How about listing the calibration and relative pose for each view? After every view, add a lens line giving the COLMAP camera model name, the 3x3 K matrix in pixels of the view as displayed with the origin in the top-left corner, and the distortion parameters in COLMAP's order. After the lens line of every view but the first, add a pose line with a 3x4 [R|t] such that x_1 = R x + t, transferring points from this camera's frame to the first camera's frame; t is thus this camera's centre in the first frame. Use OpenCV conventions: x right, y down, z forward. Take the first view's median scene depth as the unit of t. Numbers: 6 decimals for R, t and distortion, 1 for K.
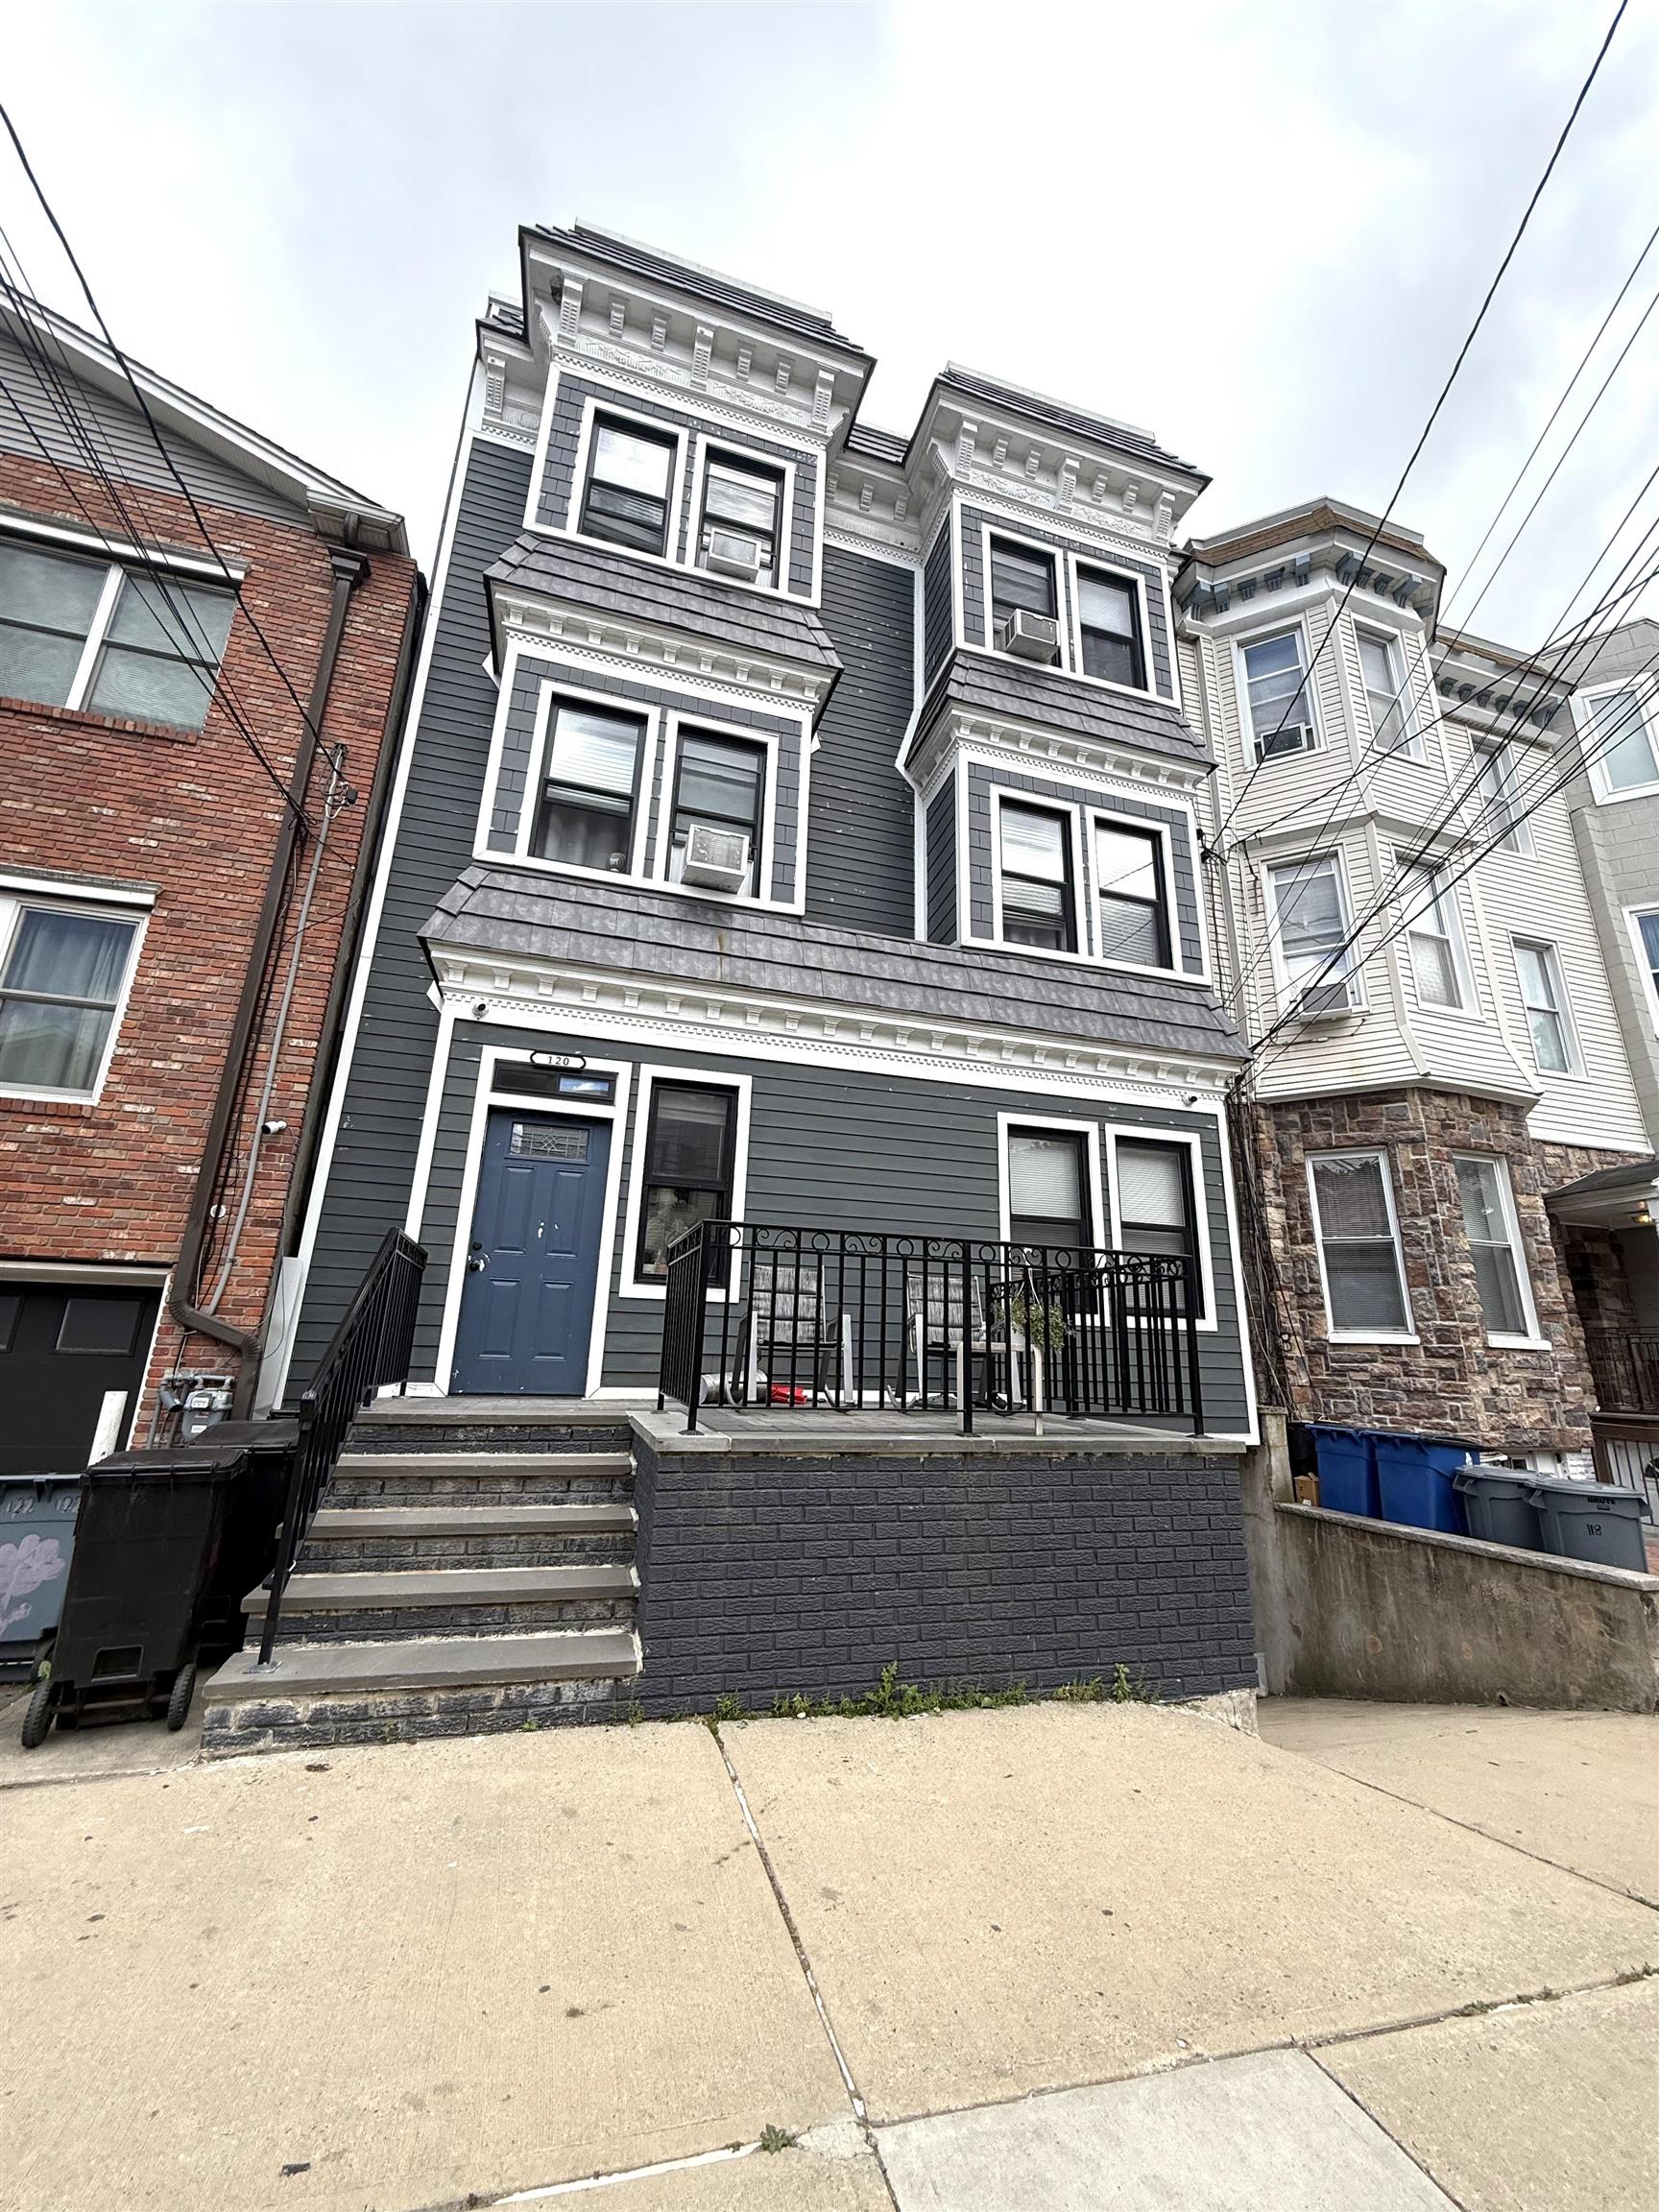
lens RADIAL K [[868.0, 0, 823.3], [0, 868.0, 1094.1], [0, 0, 1]] dist [0.000426, -0.000063]
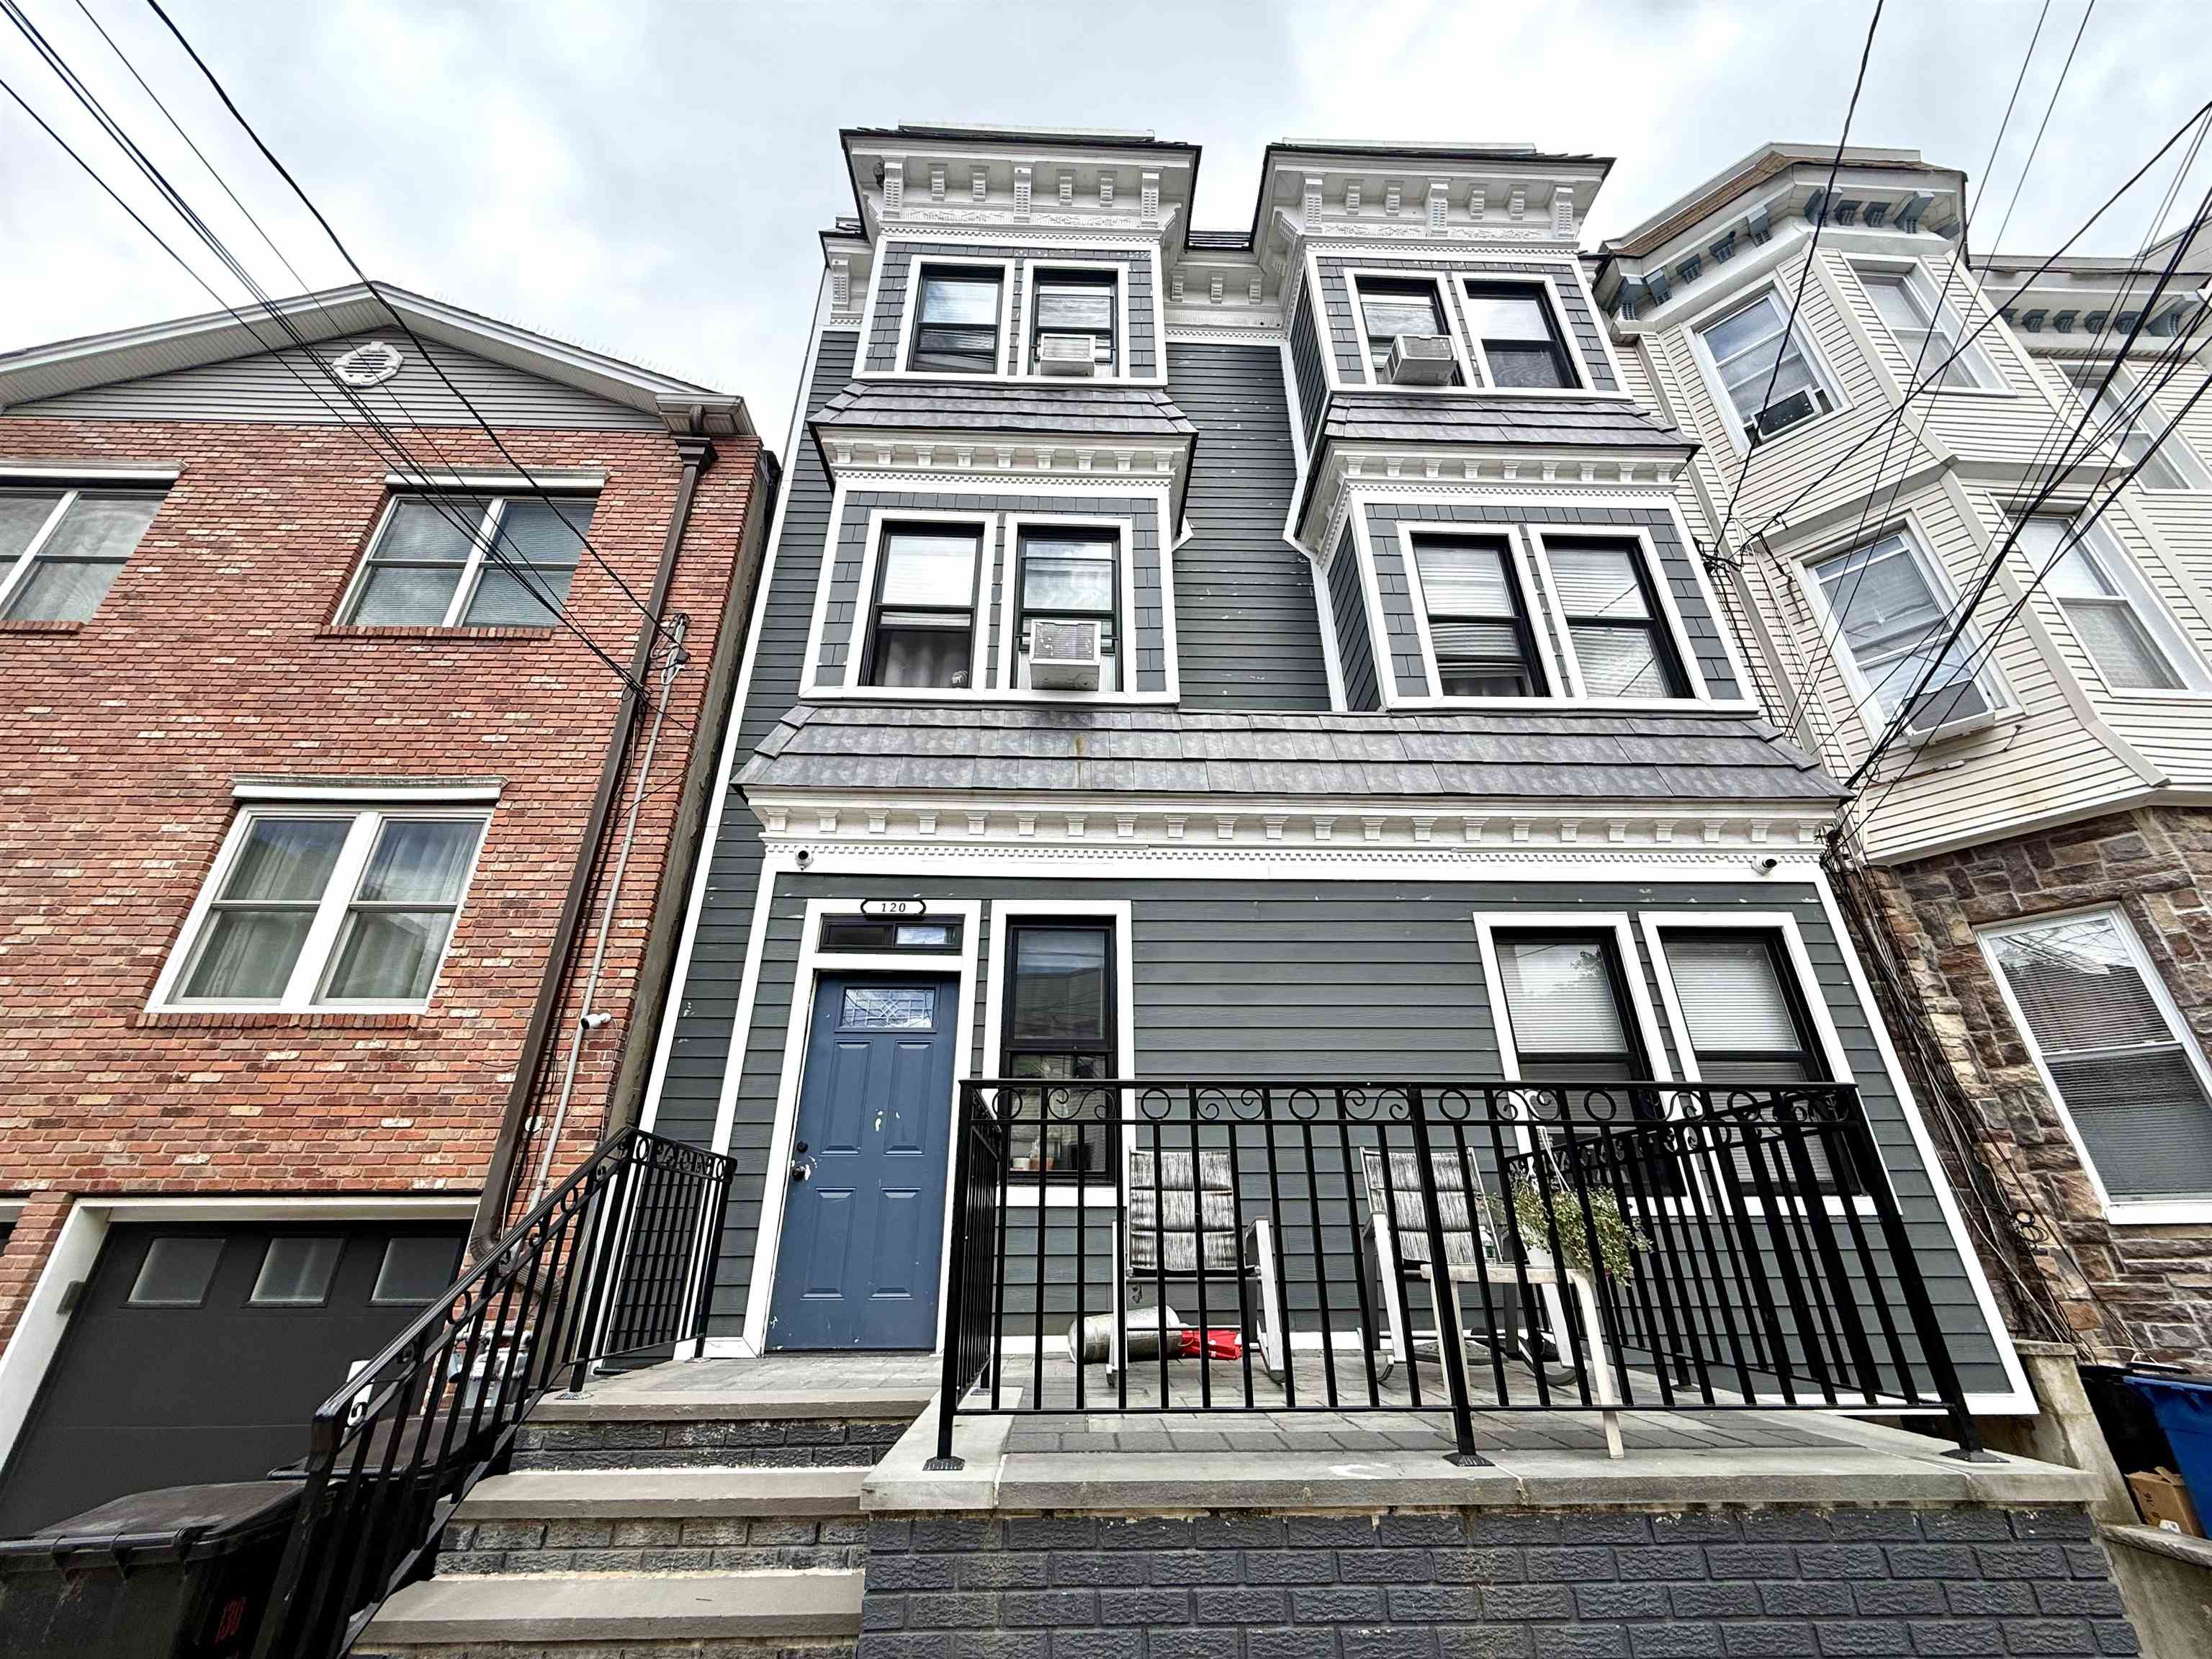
lens RADIAL K [[868.0, 0, 1099.1], [0, 868.0, 826.9], [0, 0, 1]] dist [0.000426, -0.000063]
pose [[0.965248, -0.143338, -0.218517, 0.066091], [0.105222, 0.978553, -0.177094, 0.046485], [0.239215, 0.147947, 0.959629, 0.208935]]
